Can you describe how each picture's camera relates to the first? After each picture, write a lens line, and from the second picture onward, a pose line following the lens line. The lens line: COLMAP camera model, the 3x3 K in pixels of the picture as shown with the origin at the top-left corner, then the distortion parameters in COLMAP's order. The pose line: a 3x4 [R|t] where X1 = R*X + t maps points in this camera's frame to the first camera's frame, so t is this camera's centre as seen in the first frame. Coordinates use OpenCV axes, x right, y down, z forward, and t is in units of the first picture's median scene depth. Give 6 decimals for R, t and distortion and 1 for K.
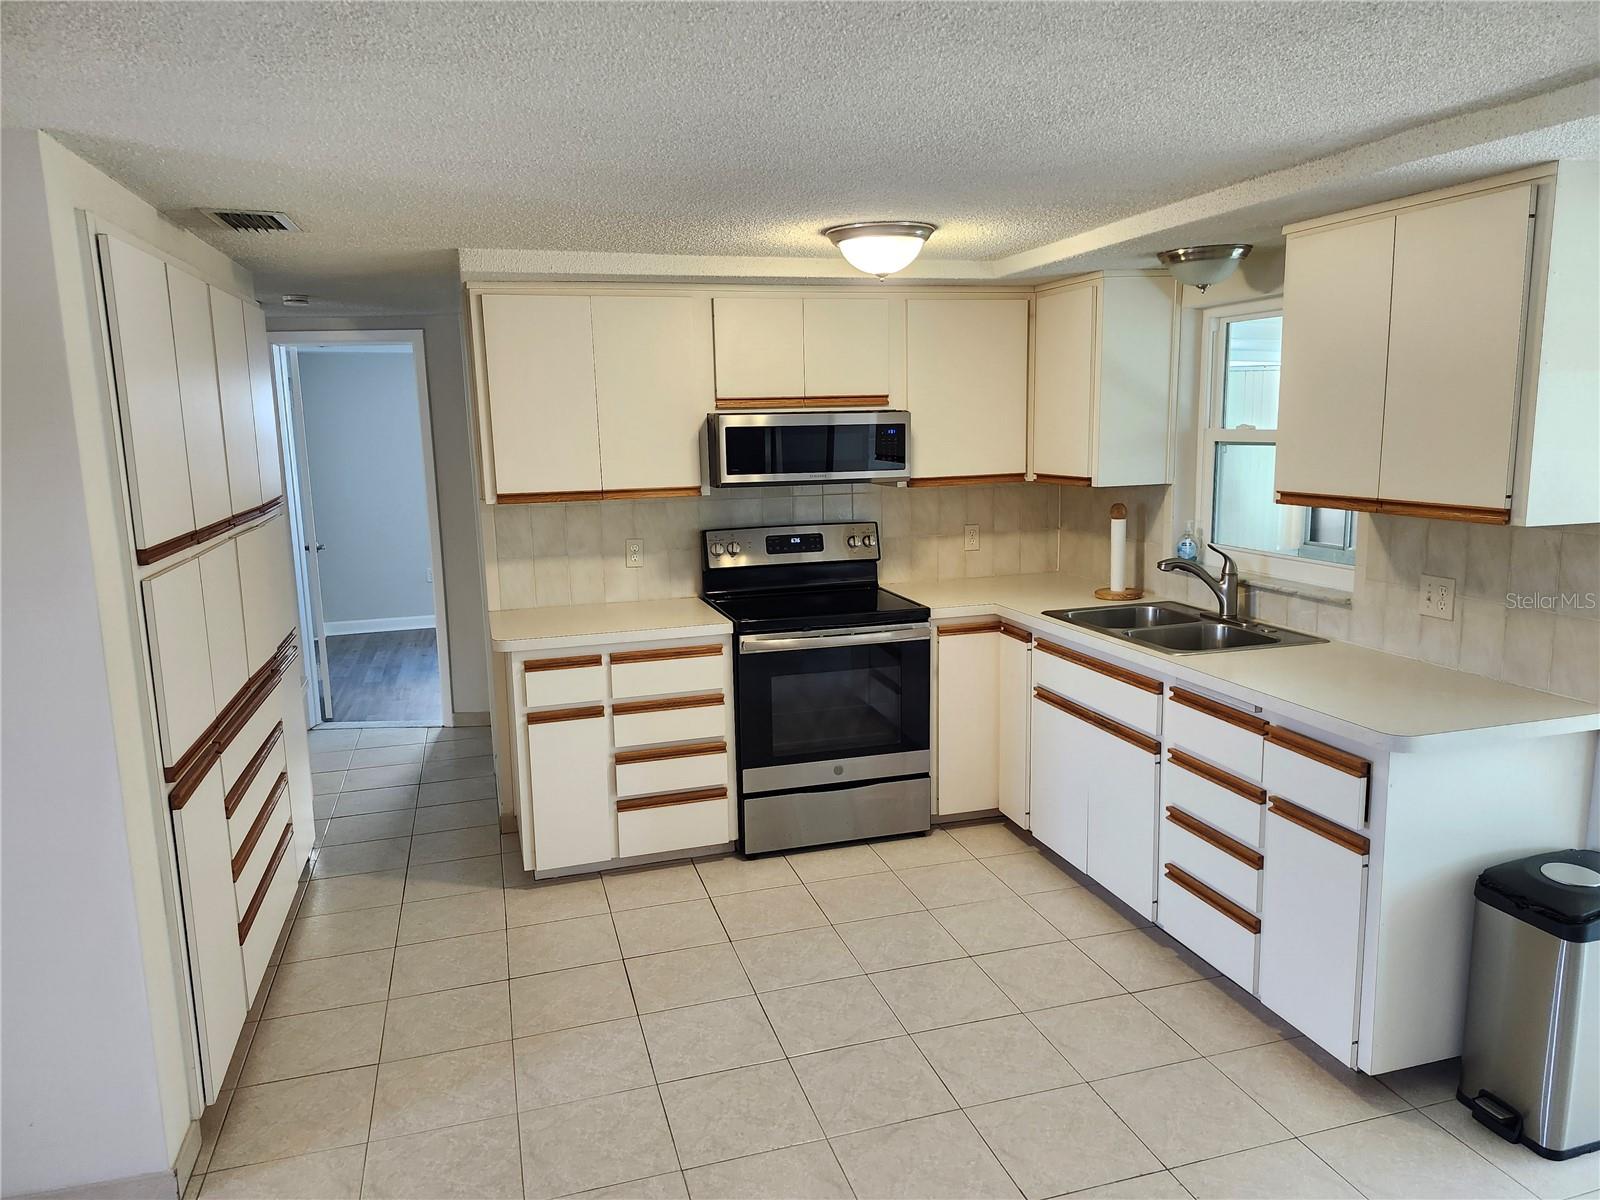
lens RADIAL K [[1098.2, 0, 803.9], [0, 1098.2, 612.2], [0, 0, 1]] dist [0.080309, -0.101218]
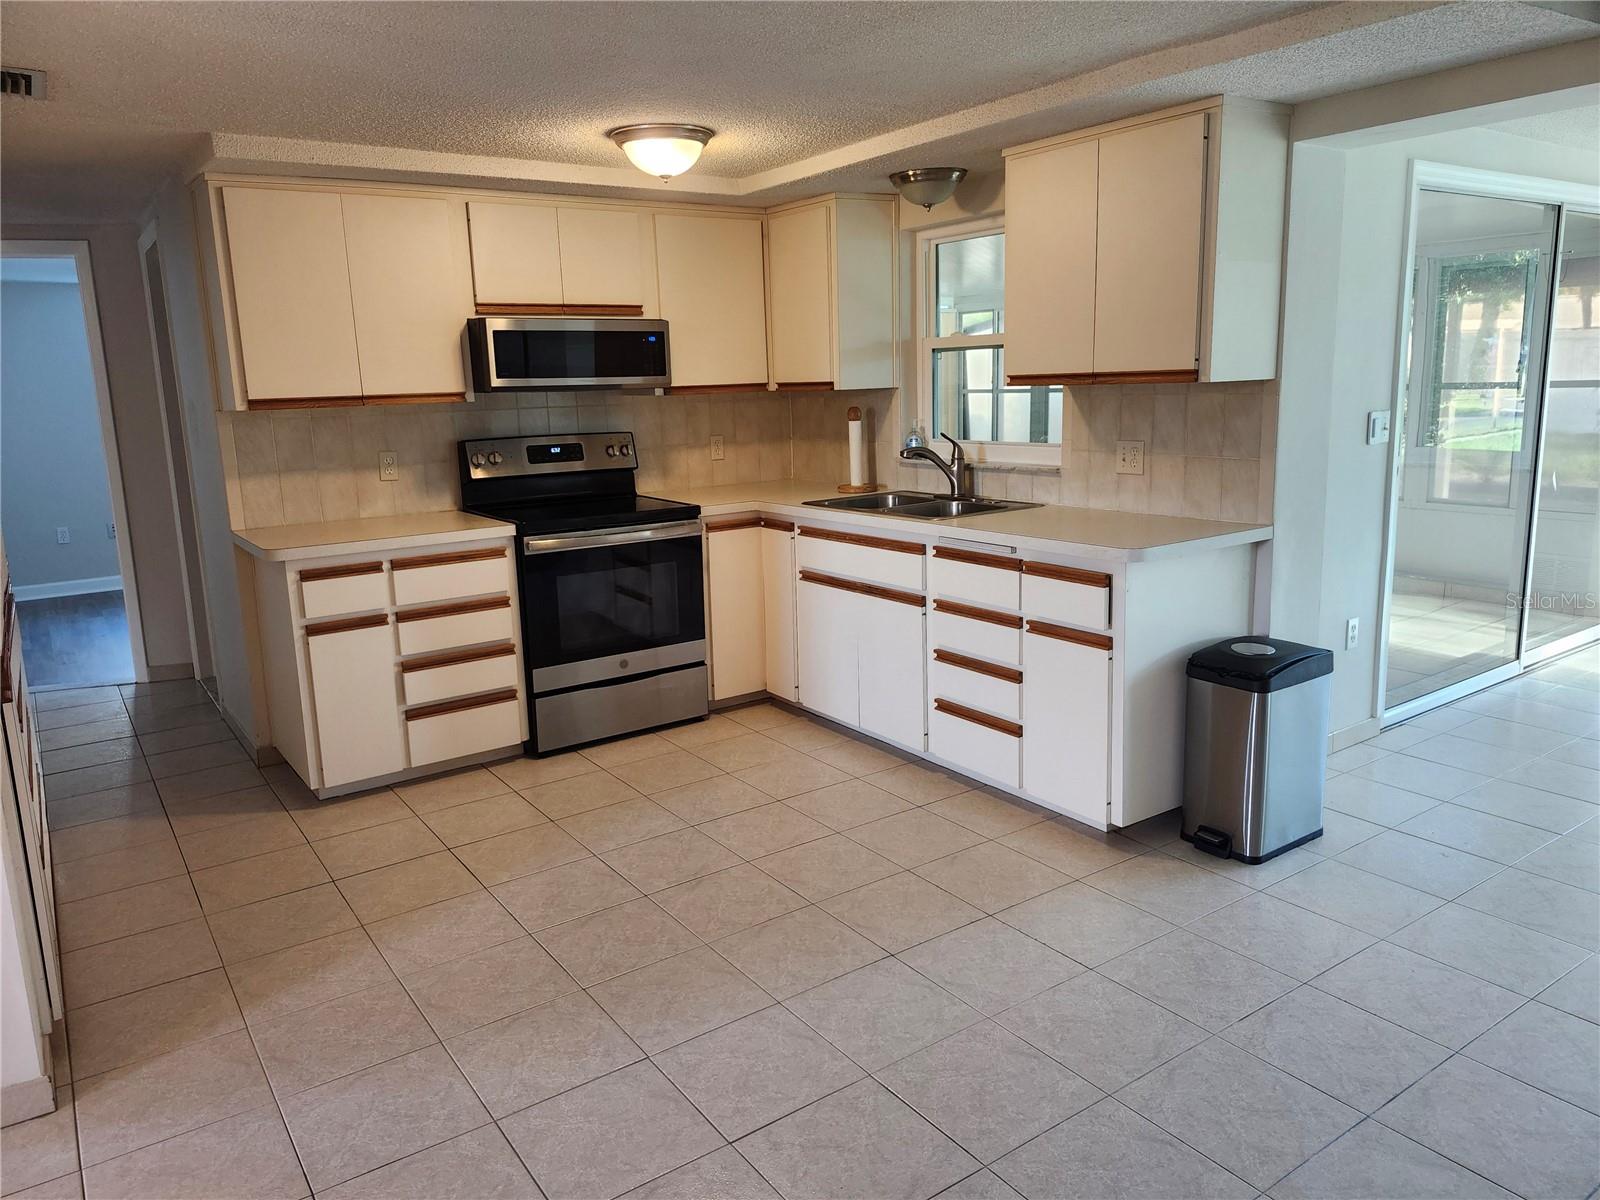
lens RADIAL K [[1098.2, 0, 793.0], [0, 1098.2, 594.7], [0, 0, 1]] dist [0.080309, -0.101218]
pose [[0.951541, -0.066486, 0.300250, -0.133576], [0.061770, 0.997773, 0.025183, 0.065893], [-0.301255, -0.005416, 0.953528, -0.052288]]
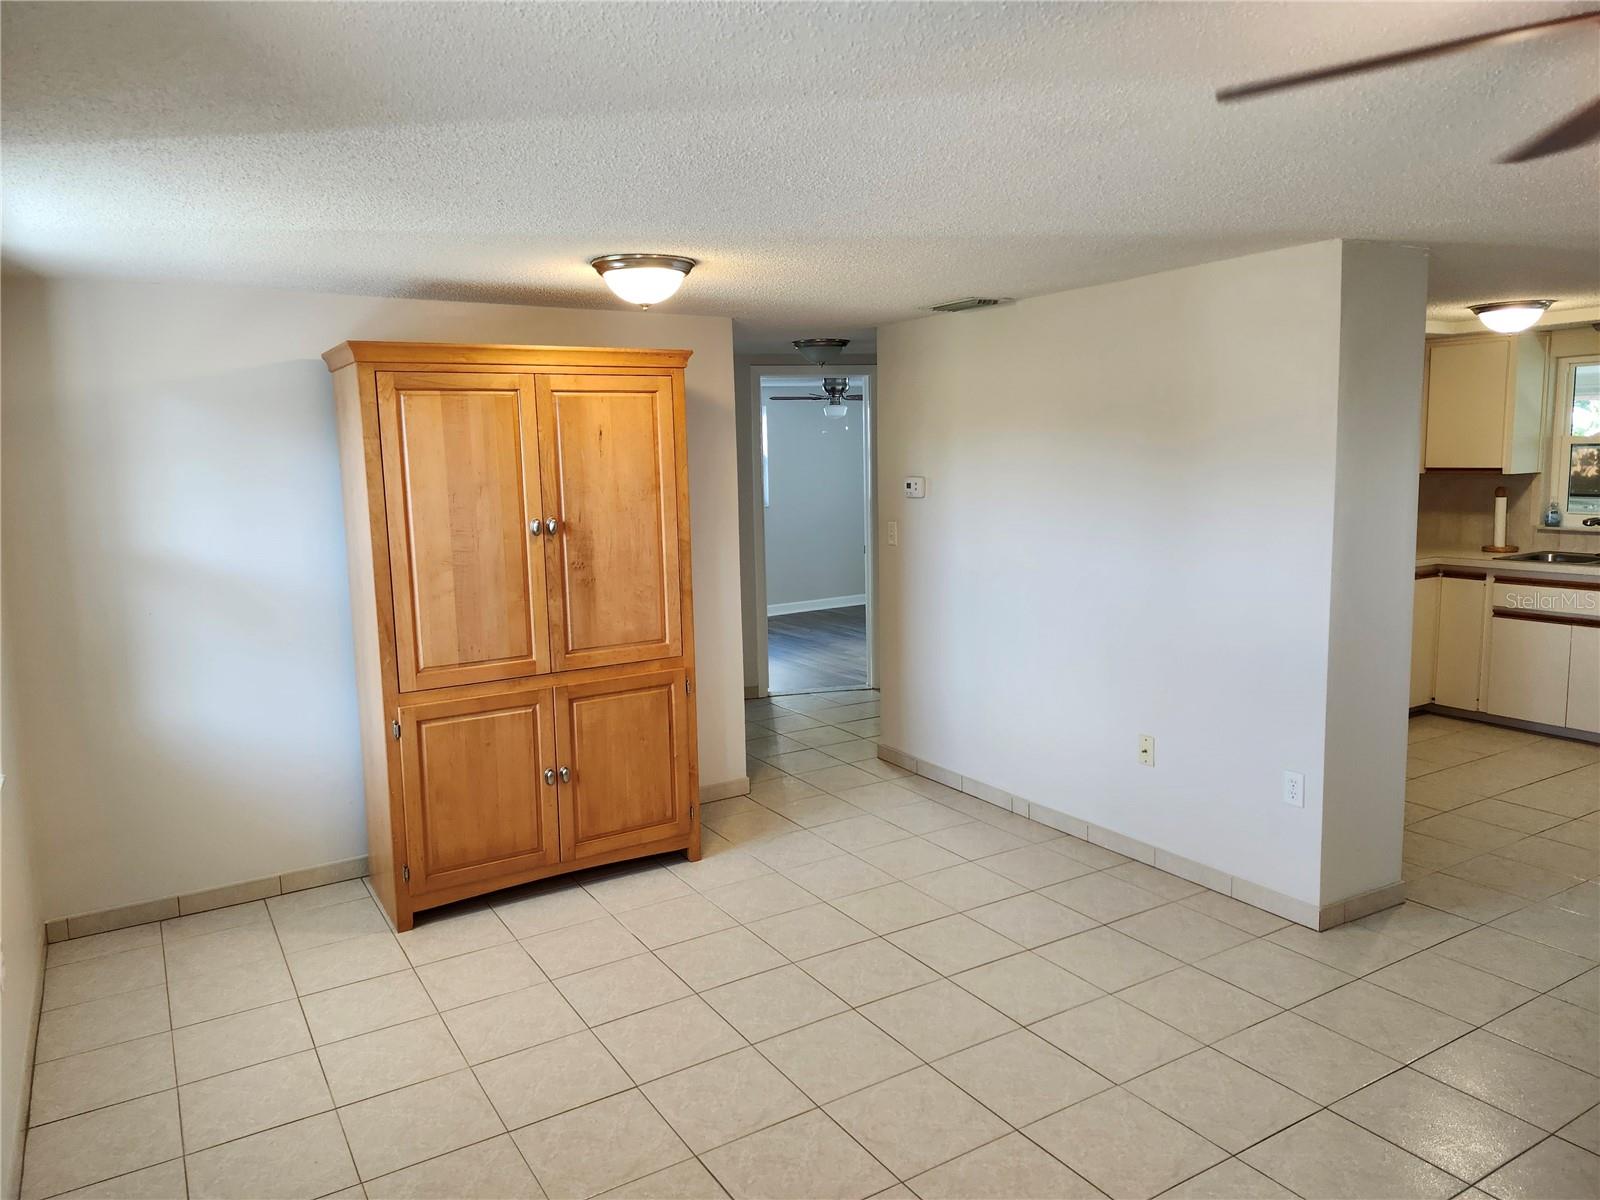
lens RADIAL K [[1098.2, 0, 787.2], [0, 1098.2, 591.6], [0, 0, 1]] dist [0.080309, -0.101218]
pose [[0.969583, -0.031078, 0.242783, -1.095288], [0.041737, 0.998372, -0.038881, 0.065234], [-0.241179, 0.047831, 0.969301, -0.223359]]
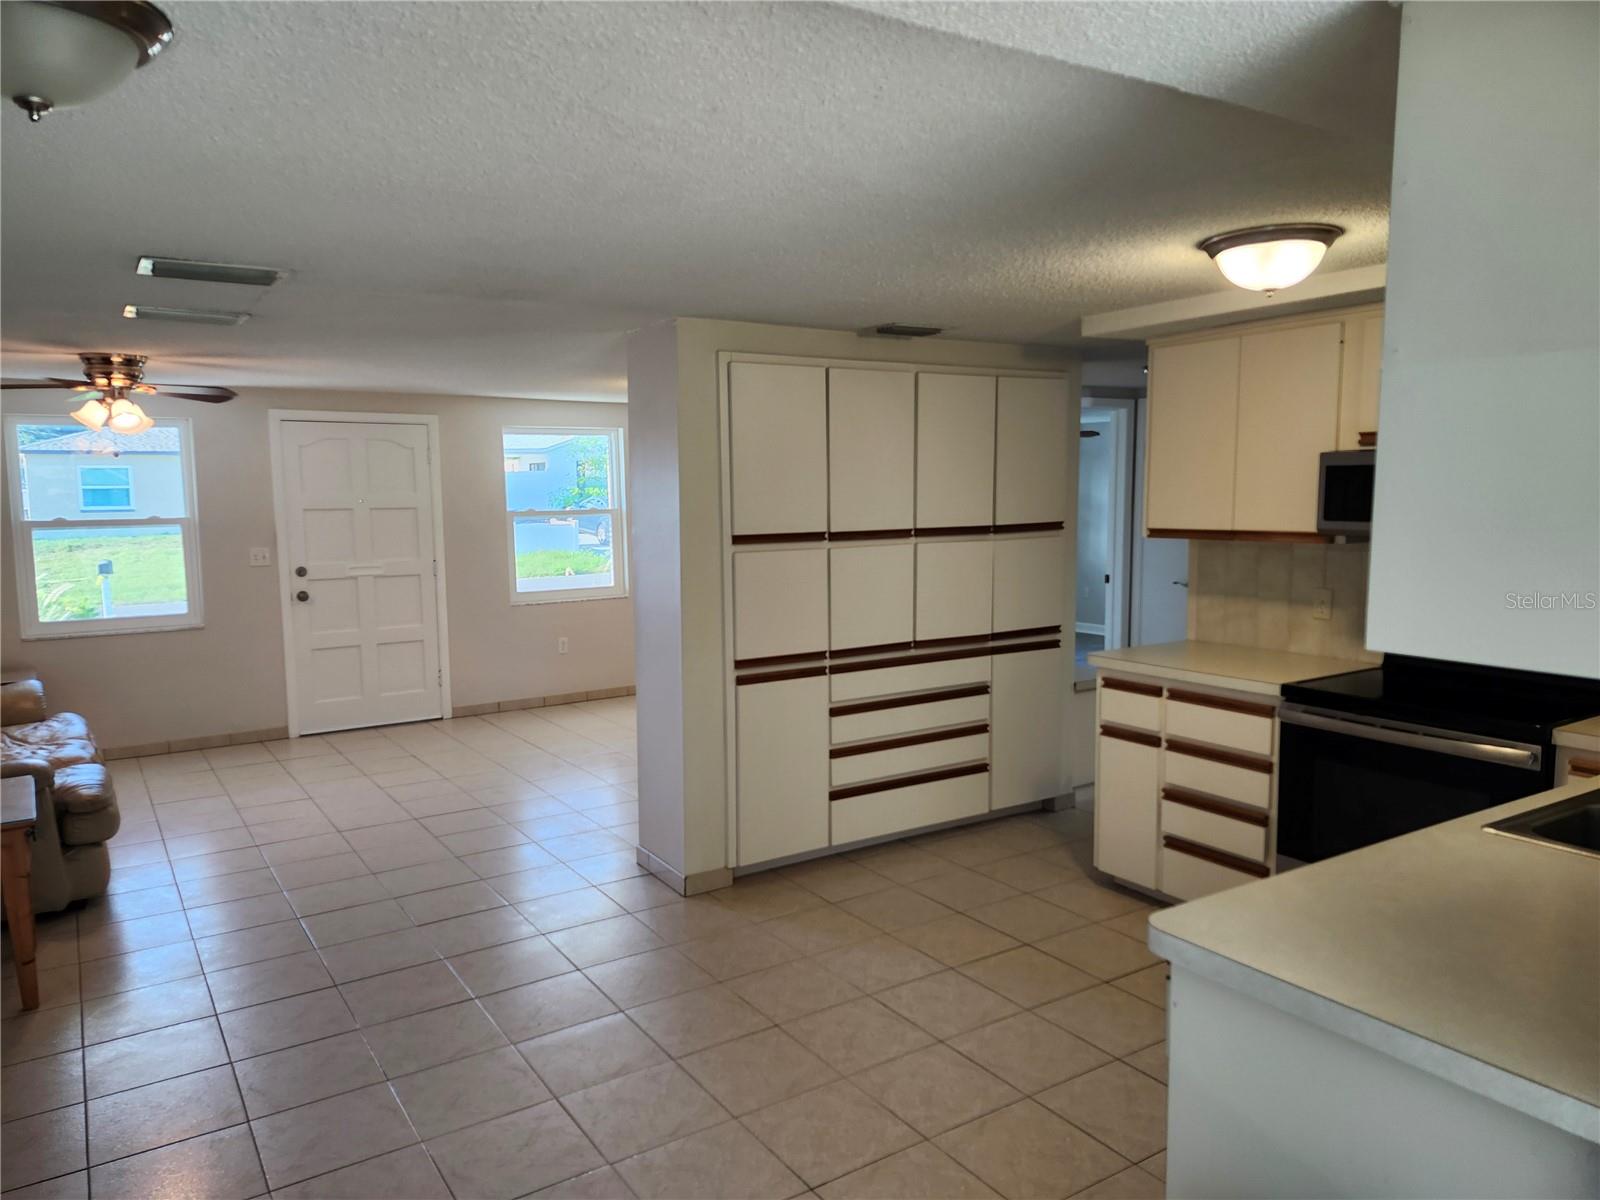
lens RADIAL K [[1098.2, 0, 787.2], [0, 1098.2, 601.5], [0, 0, 1]] dist [0.080309, -0.101218]
pose [[0.280601, 0.118947, -0.952426, 0.692840], [-0.157571, 0.984537, 0.076534, -0.064541], [0.946802, 0.128599, 0.295005, 0.350764]]
